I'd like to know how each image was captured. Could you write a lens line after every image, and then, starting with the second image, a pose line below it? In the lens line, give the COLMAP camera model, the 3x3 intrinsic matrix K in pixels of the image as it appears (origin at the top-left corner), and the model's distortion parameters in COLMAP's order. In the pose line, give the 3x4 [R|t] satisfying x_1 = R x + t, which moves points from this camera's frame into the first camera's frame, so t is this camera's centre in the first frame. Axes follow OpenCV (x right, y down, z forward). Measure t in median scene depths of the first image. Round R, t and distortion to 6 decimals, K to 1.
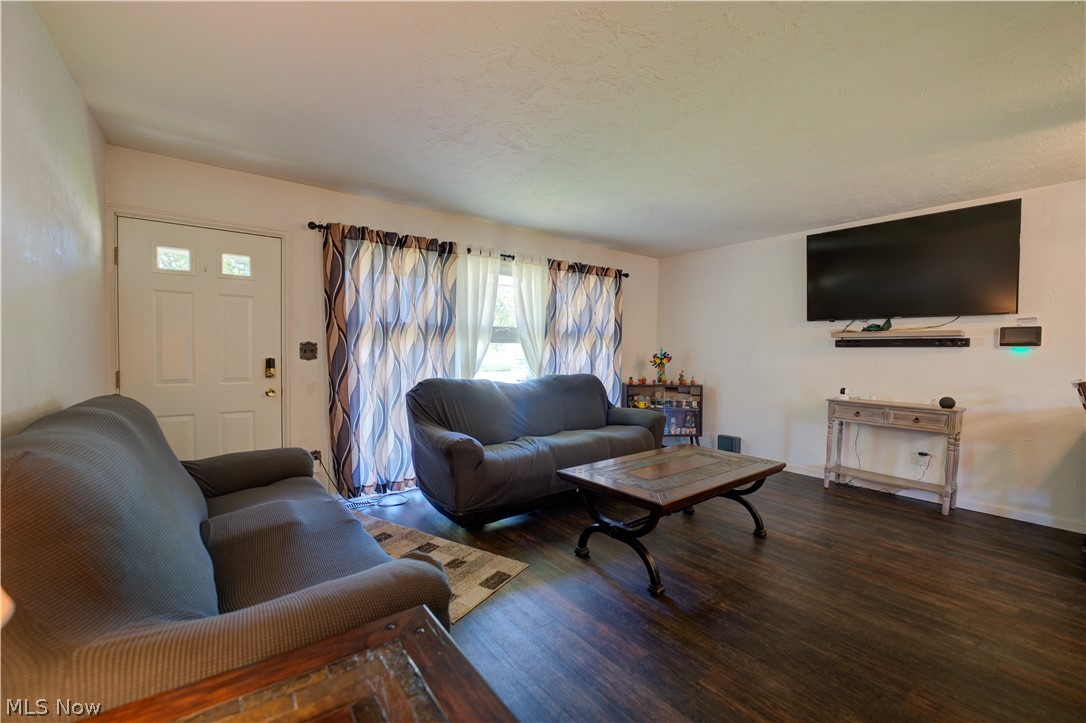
lens RADIAL K [[436.8, 0, 541.6], [0, 436.8, 363.2], [0, 0, 1]] dist [-0.030856, 0.004020]
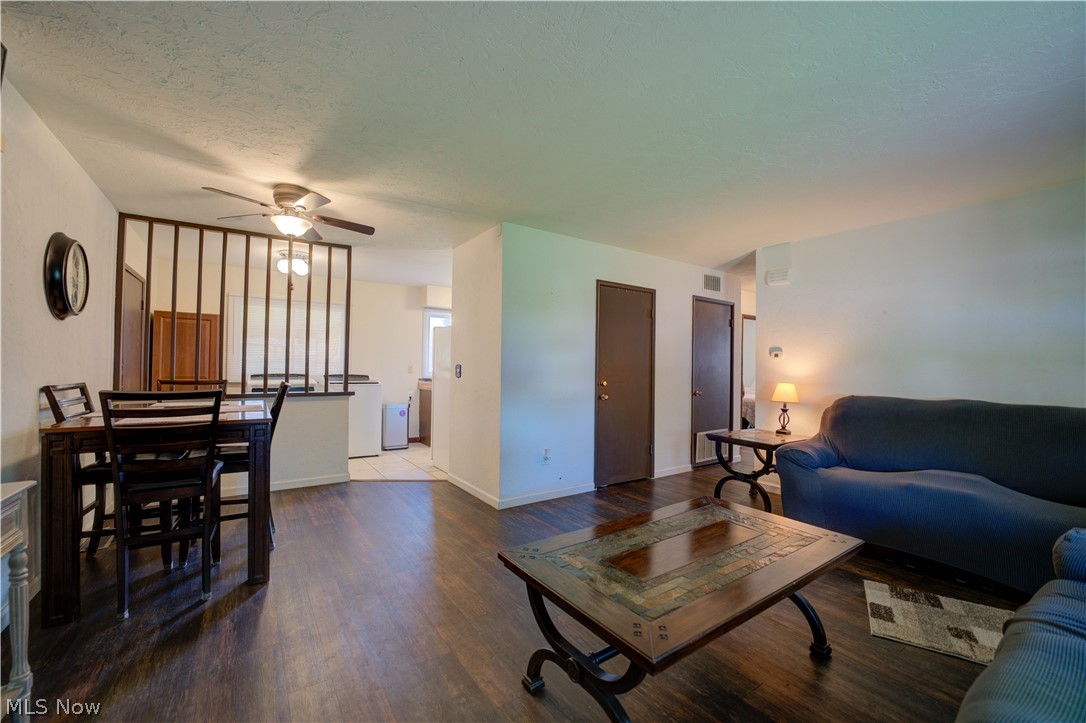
lens RADIAL K [[436.8, 0, 541.6], [0, 436.8, 363.2], [0, 0, 1]] dist [-0.030856, 0.004020]
pose [[-0.998249, -0.023877, 0.054114, 0.378645], [-0.022944, 0.999578, 0.017791, -0.027349], [-0.054516, 0.016518, -0.998376, 1.245261]]
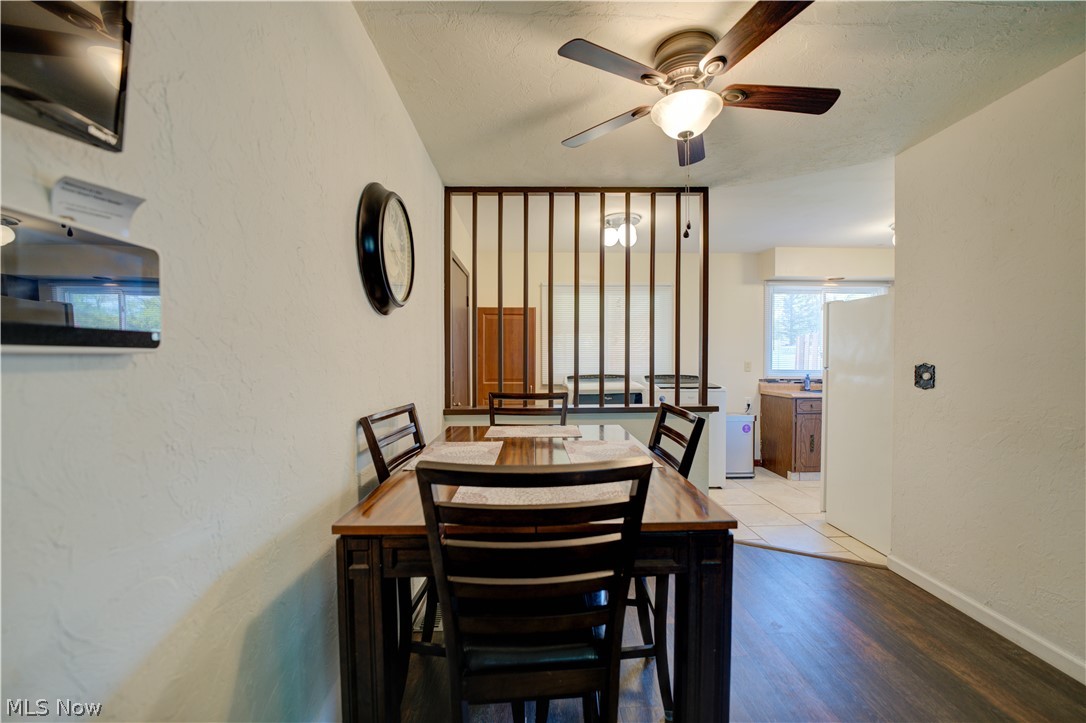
lens RADIAL K [[436.8, 0, 541.6], [0, 436.8, 363.2], [0, 0, 1]] dist [-0.030856, 0.004020]
pose [[-0.808225, -0.017103, 0.588625, 0.766785], [0.011200, 0.998951, 0.044403, -0.033785], [-0.588767, 0.042480, -0.807186, 0.893646]]
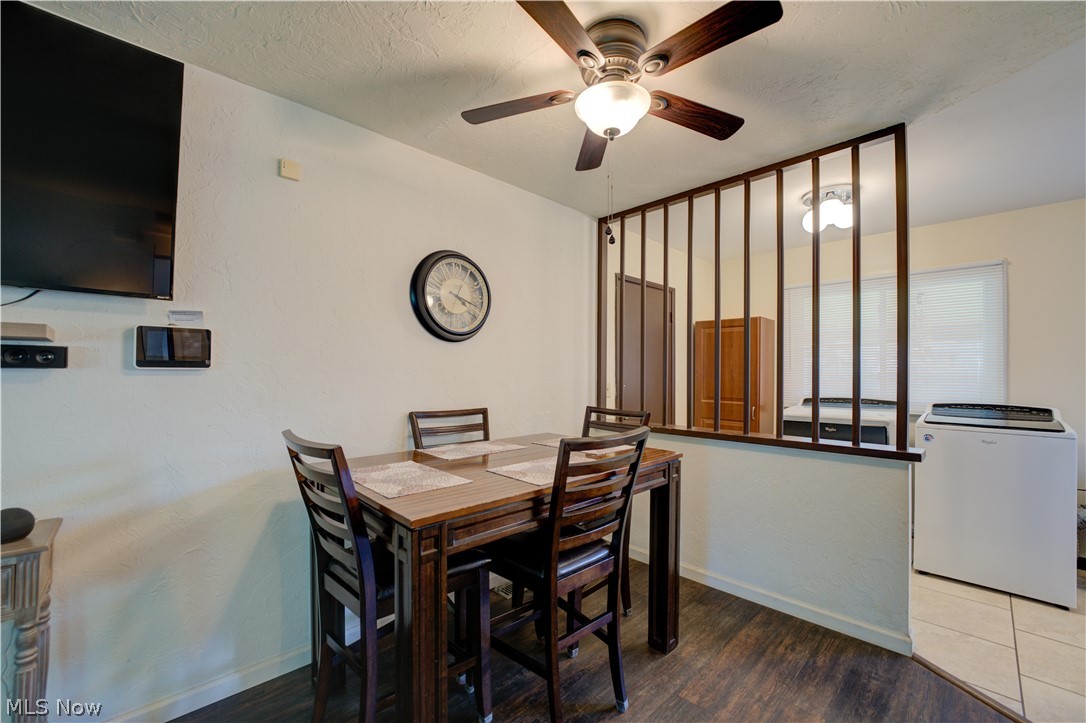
lens RADIAL K [[445.2, 0, 545.2], [0, 445.2, 364.4], [0, 0, 1]] dist [-0.031158, 0.007986]
pose [[-0.119091, 0.002603, 0.992880, 0.501113], [0.019464, 0.999811, -0.000287, -0.030231], [-0.992693, 0.019291, -0.119119, 0.552430]]
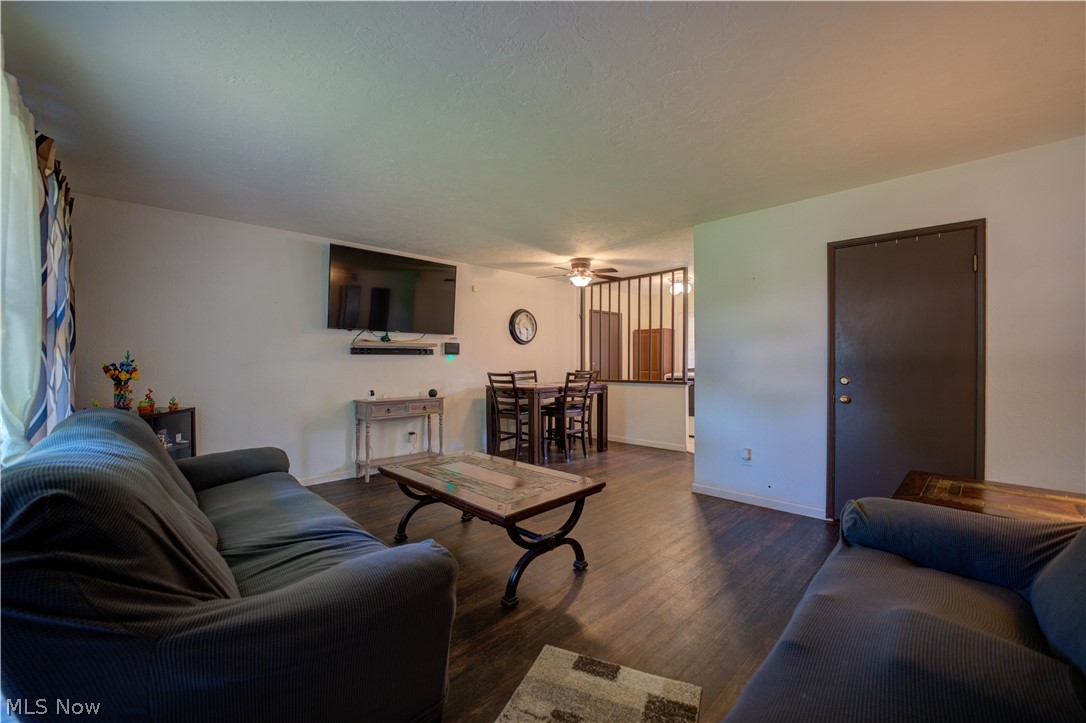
lens RADIAL K [[436.8, 0, 541.6], [0, 436.8, 363.2], [0, 0, 1]] dist [-0.030856, 0.004020]
pose [[-0.116498, -0.016305, 0.993057, -0.523936], [0.029114, 0.999380, 0.019824, -0.025965], [-0.992764, 0.031221, -0.115951, 0.740279]]
